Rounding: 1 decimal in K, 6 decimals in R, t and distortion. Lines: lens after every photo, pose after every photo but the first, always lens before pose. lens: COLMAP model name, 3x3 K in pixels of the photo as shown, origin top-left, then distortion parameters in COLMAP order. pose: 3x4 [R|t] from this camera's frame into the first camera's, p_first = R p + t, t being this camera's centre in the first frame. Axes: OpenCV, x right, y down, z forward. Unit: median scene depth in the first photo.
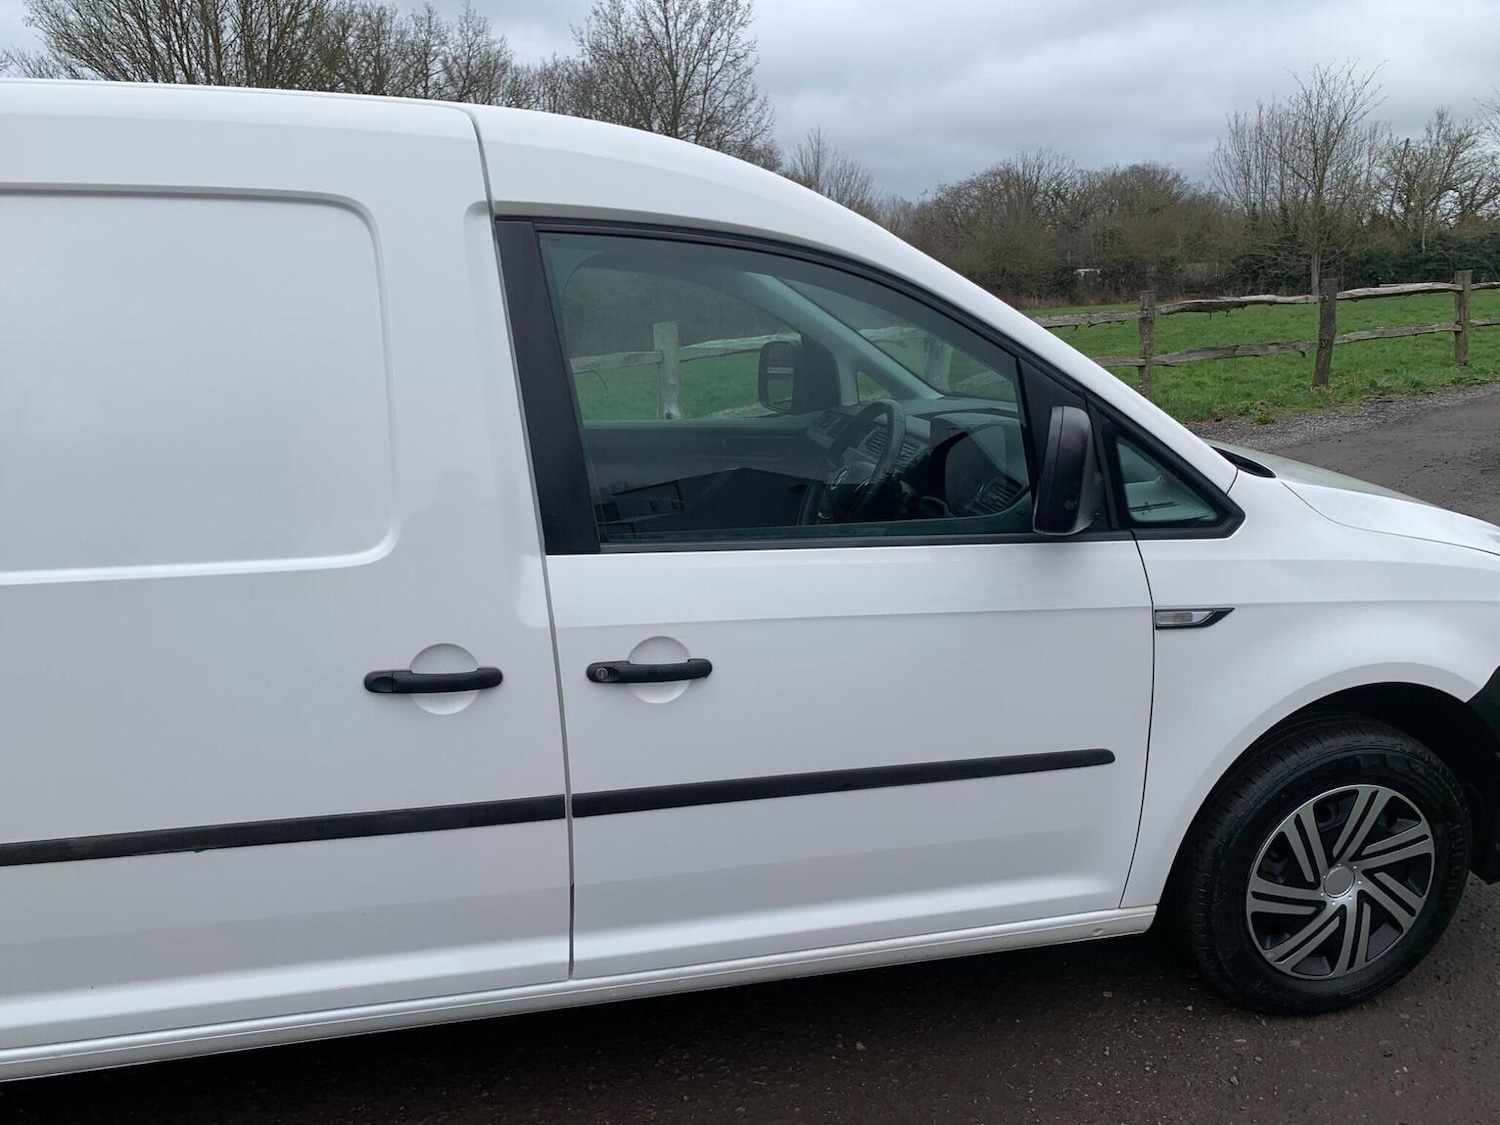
lens RADIAL K [[1156.6, 0, 748.4], [0, 1156.6, 559.3], [0, 0, 1]] dist [0.013965, -0.018759]
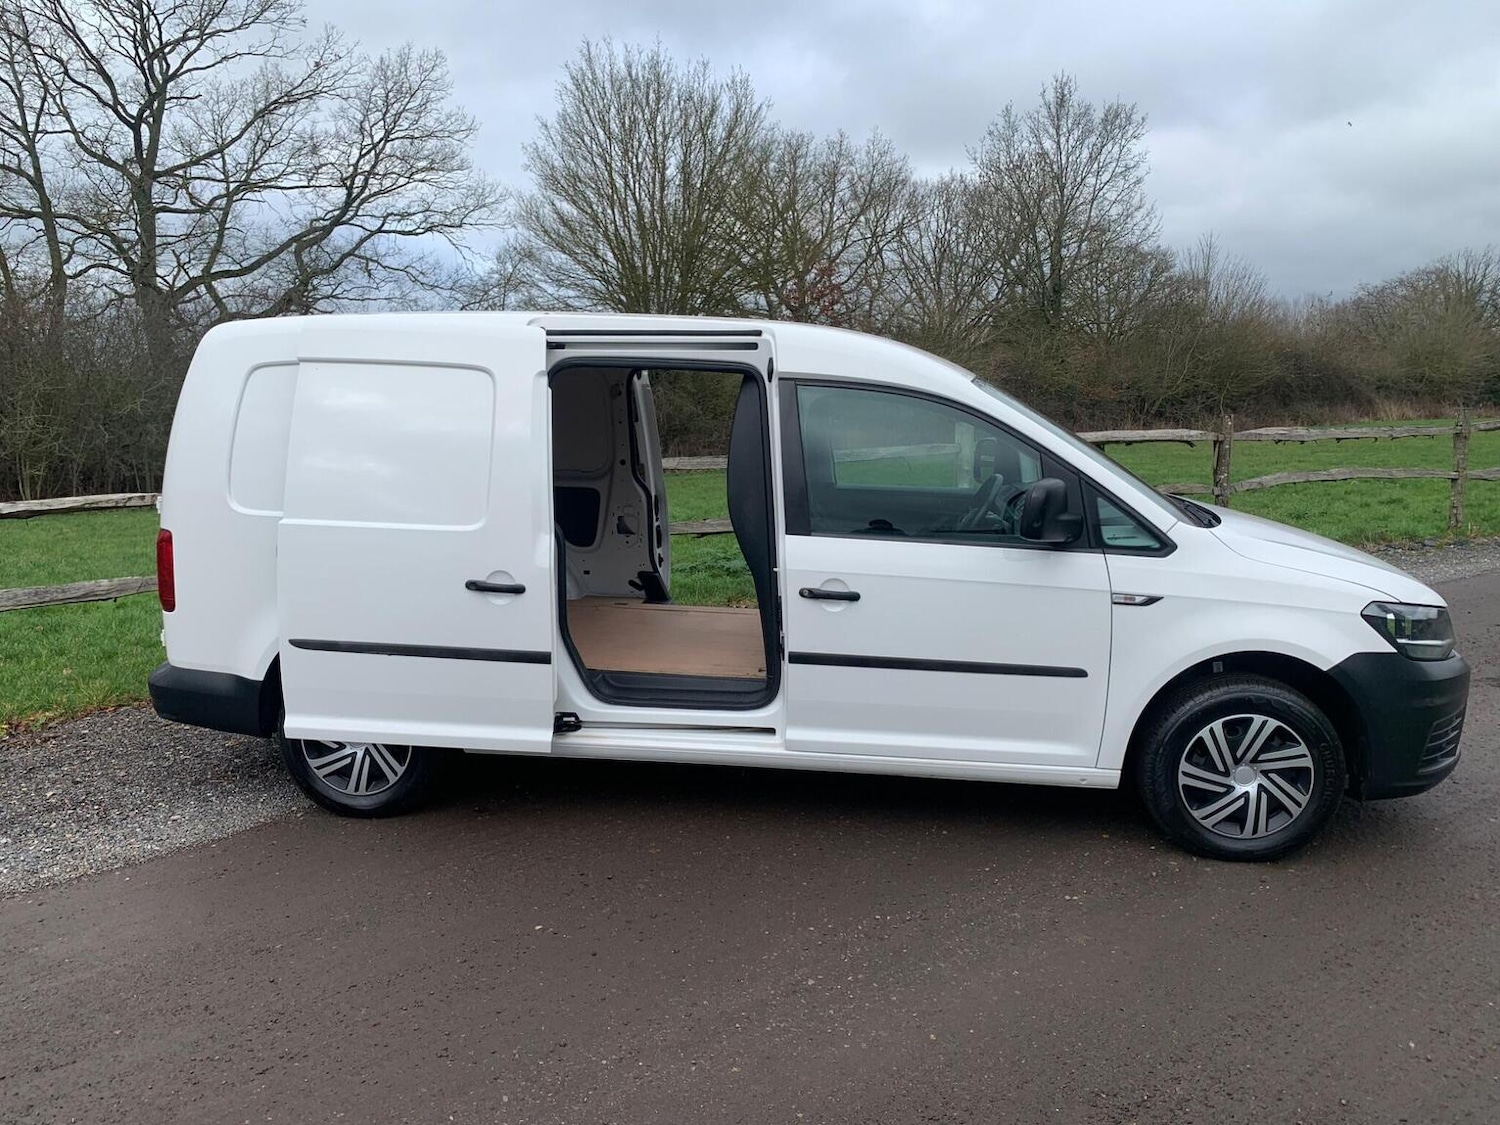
lens RADIAL K [[1156.6, 0, 736.5], [0, 1156.6, 547.5], [0, 0, 1]] dist [0.013965, -0.018759]
pose [[0.943653, 0.070083, -0.323430, 0.338651], [-0.098111, 0.992628, -0.071164, 0.144034], [0.316058, 0.098886, 0.943572, -0.815341]]
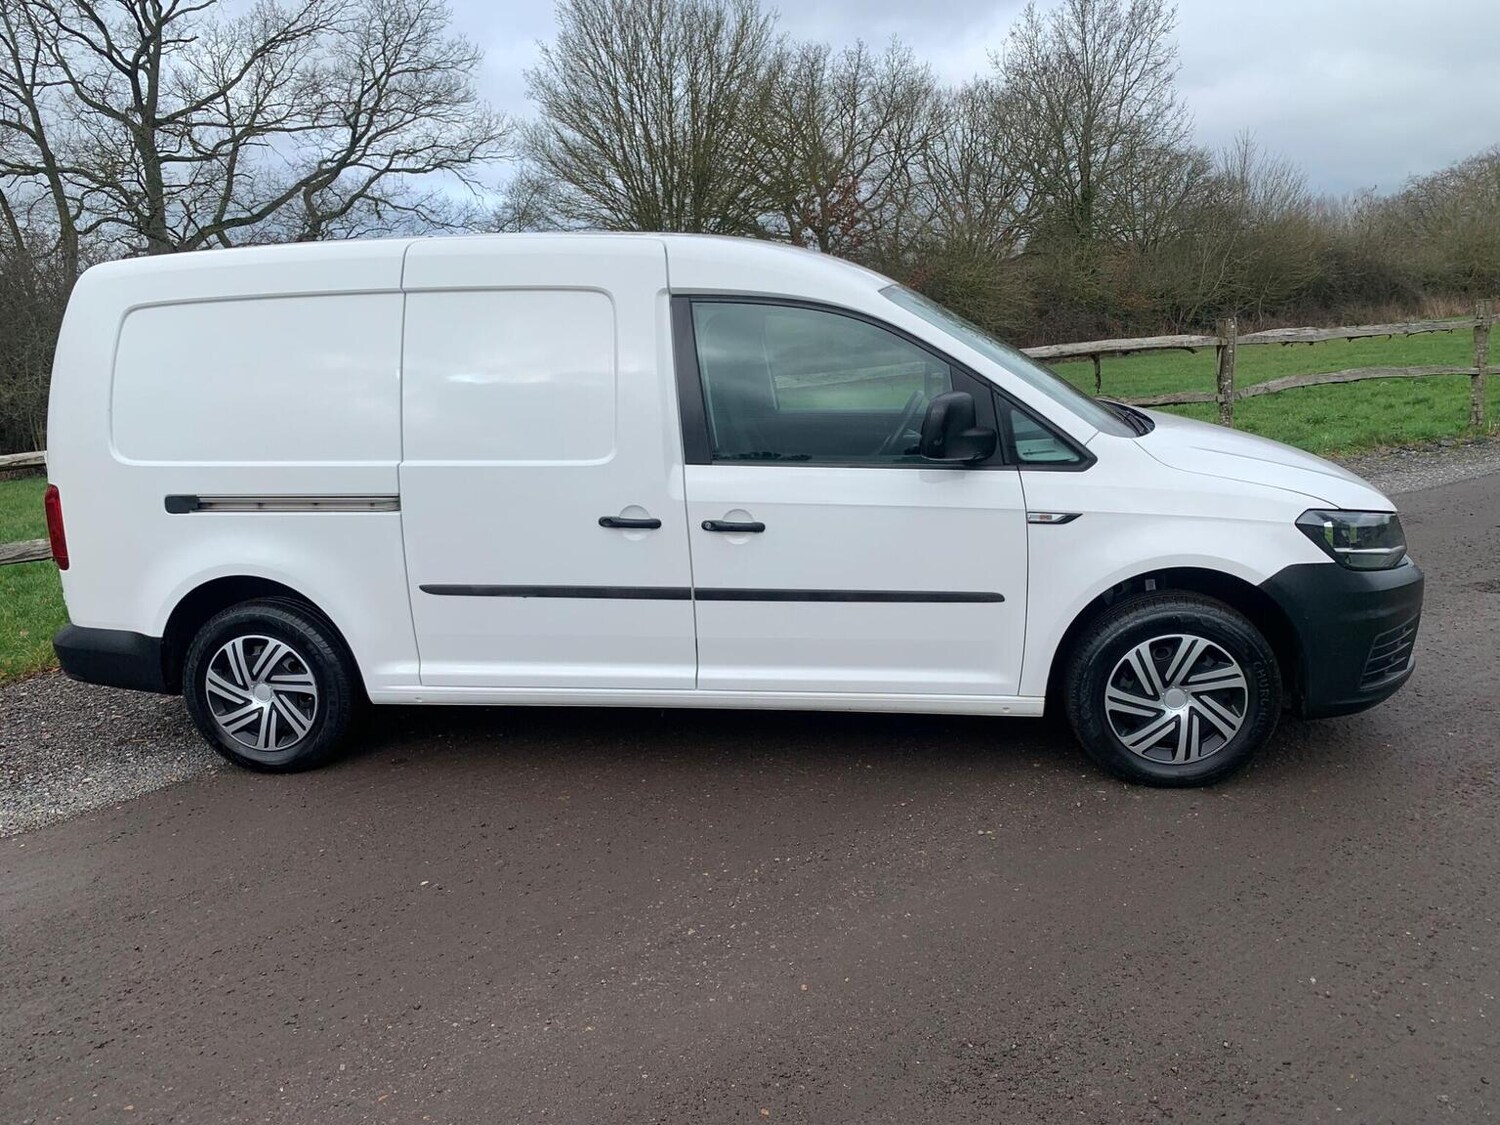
lens RADIAL K [[1156.6, 0, 751.2], [0, 1156.6, 563.3], [0, 0, 1]] dist [0.013965, -0.018759]
pose [[0.937630, 0.055615, -0.343156, 0.500594], [-0.057886, 0.998317, 0.003631, 0.123533], [0.342780, 0.016459, 0.939271, -0.660899]]
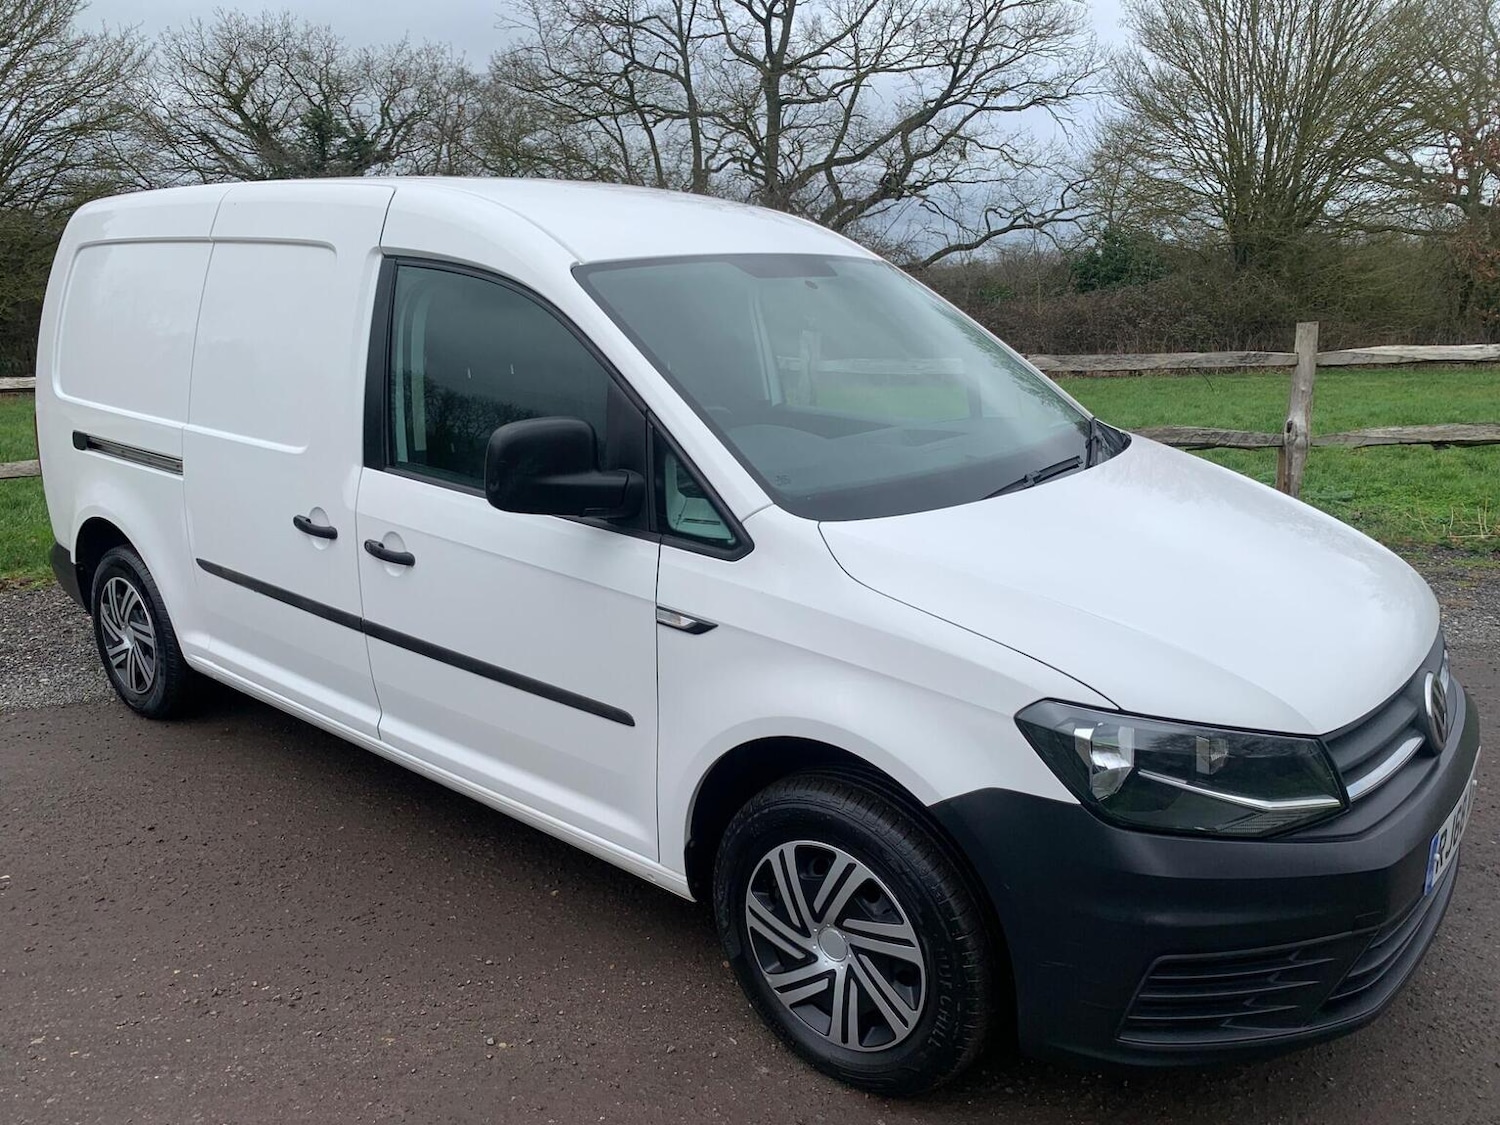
lens RADIAL K [[1156.6, 0, 757.8], [0, 1156.6, 555.0], [0, 0, 1]] dist [0.013965, -0.018759]
pose [[0.633050, 0.210749, -0.744871, 1.128807], [-0.195184, 0.974594, 0.109862, -0.135802], [0.749100, 0.075839, 0.658102, 0.287847]]
